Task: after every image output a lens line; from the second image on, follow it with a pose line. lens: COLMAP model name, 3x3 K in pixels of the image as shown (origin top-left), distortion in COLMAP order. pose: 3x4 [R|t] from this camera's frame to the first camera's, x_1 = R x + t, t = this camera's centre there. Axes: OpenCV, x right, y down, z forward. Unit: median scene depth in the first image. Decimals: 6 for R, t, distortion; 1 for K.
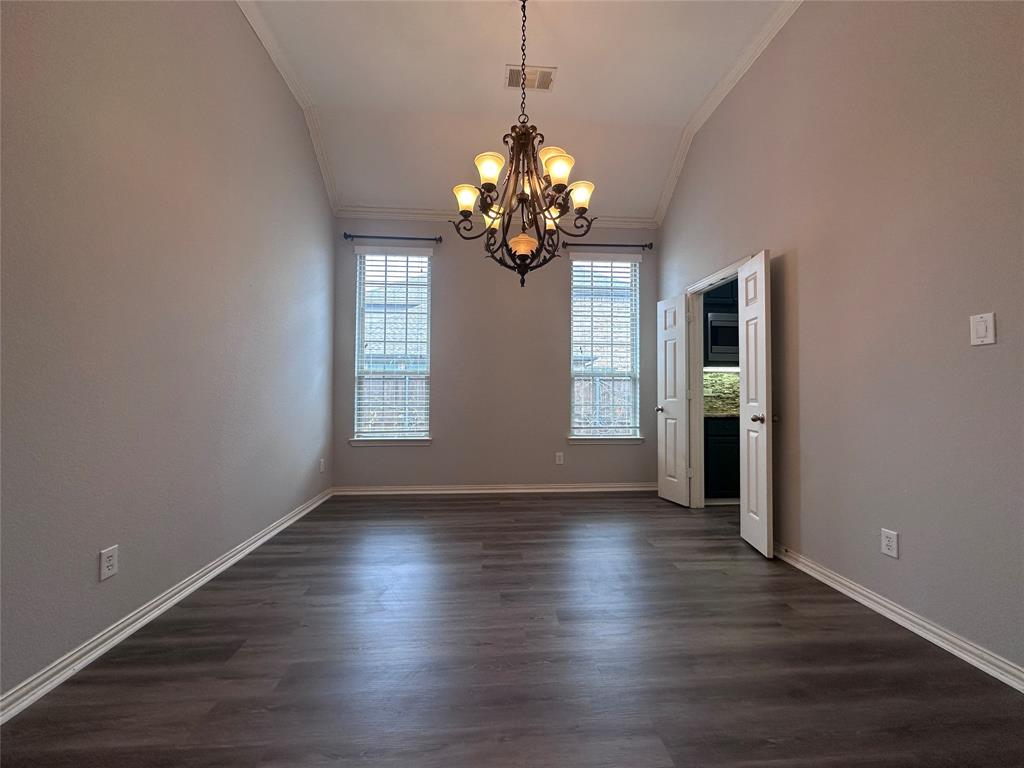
lens RADIAL K [[407.6, 0, 512.9], [0, 407.6, 383.2], [0, 0, 1]] dist [-0.003014, 0.000590]
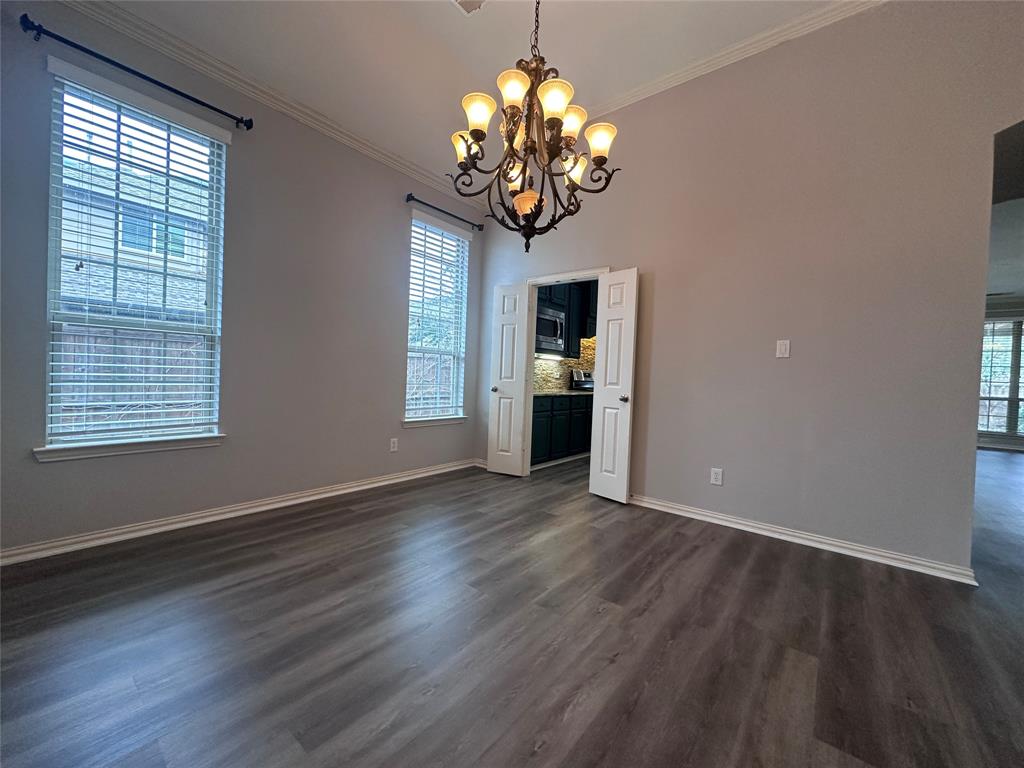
lens RADIAL K [[407.6, 0, 511.8], [0, 407.6, 383.5], [0, 0, 1]] dist [-0.003014, 0.000590]
pose [[0.685067, 0.008134, 0.728435, -0.398309], [-0.054941, 0.997667, 0.040531, 0.004754], [-0.726406, -0.067787, 0.683915, 0.263964]]
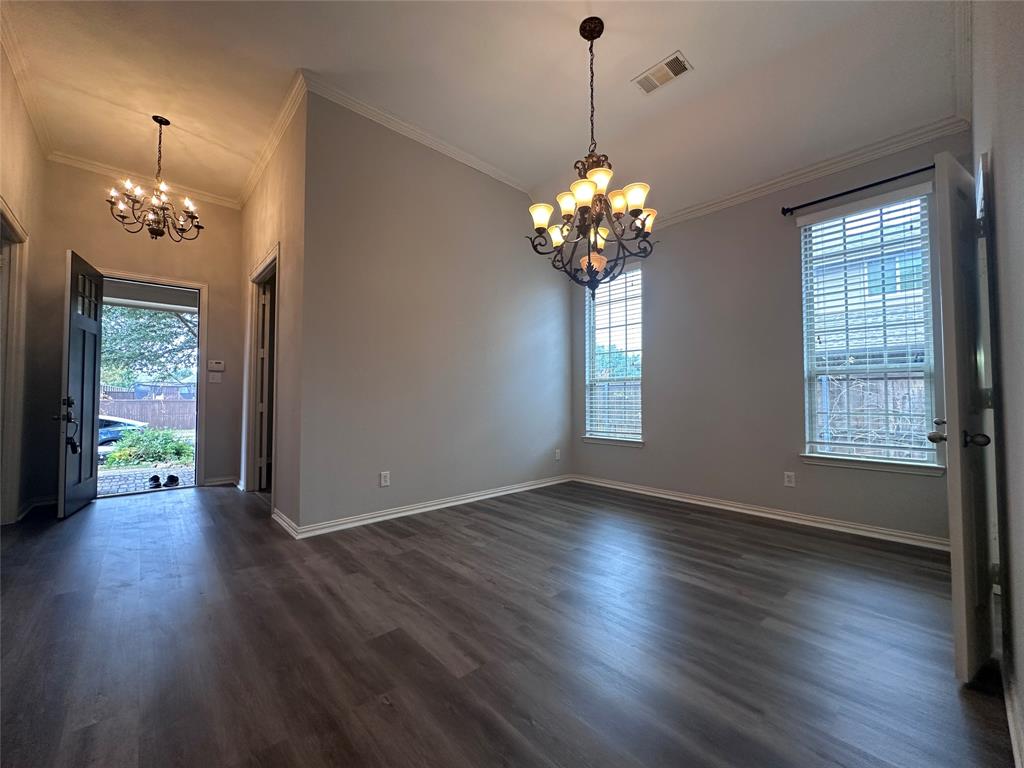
lens RADIAL K [[407.6, 0, 511.1], [0, 407.6, 382.4], [0, 0, 1]] dist [-0.003014, 0.000590]
pose [[0.612847, -0.034834, -0.789433, 0.474939], [0.021899, 0.999393, -0.027099, 0.005734], [0.789898, -0.000680, 0.613238, 0.097450]]
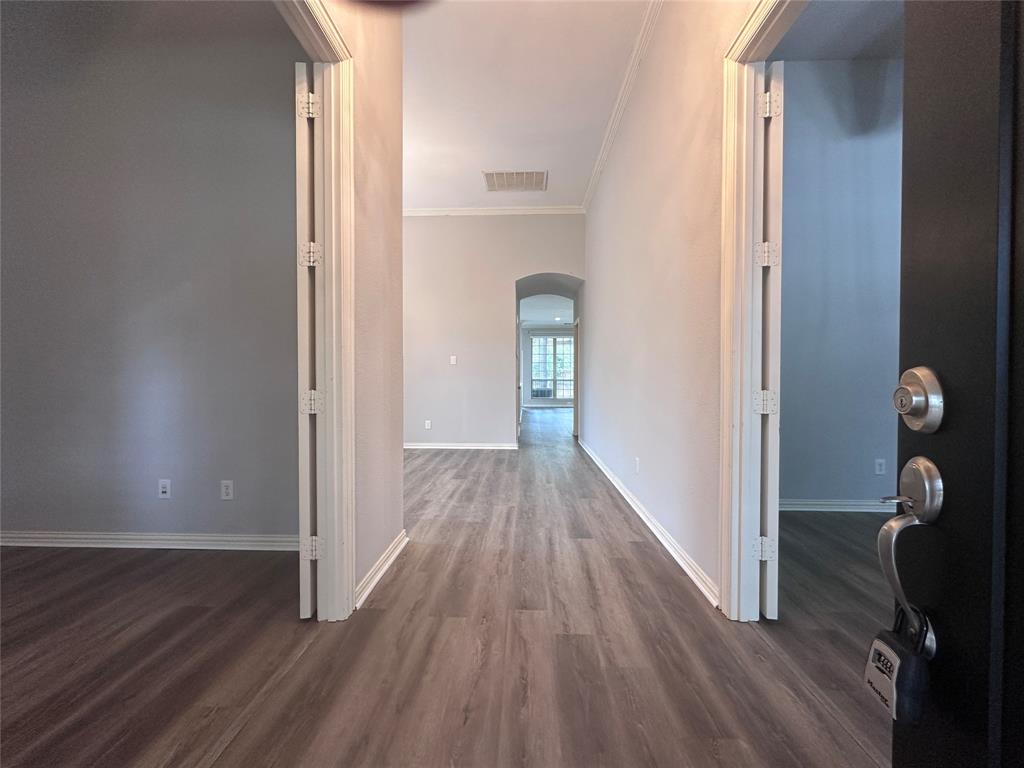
lens RADIAL K [[407.6, 0, 511.7], [0, 407.6, 383.9], [0, 0, 1]] dist [-0.003014, 0.000590]
pose [[0.116984, -0.025929, 0.992795, -1.069370], [-0.018236, 0.999434, 0.028252, -0.010883], [-0.992966, -0.021410, 0.116445, 0.002317]]
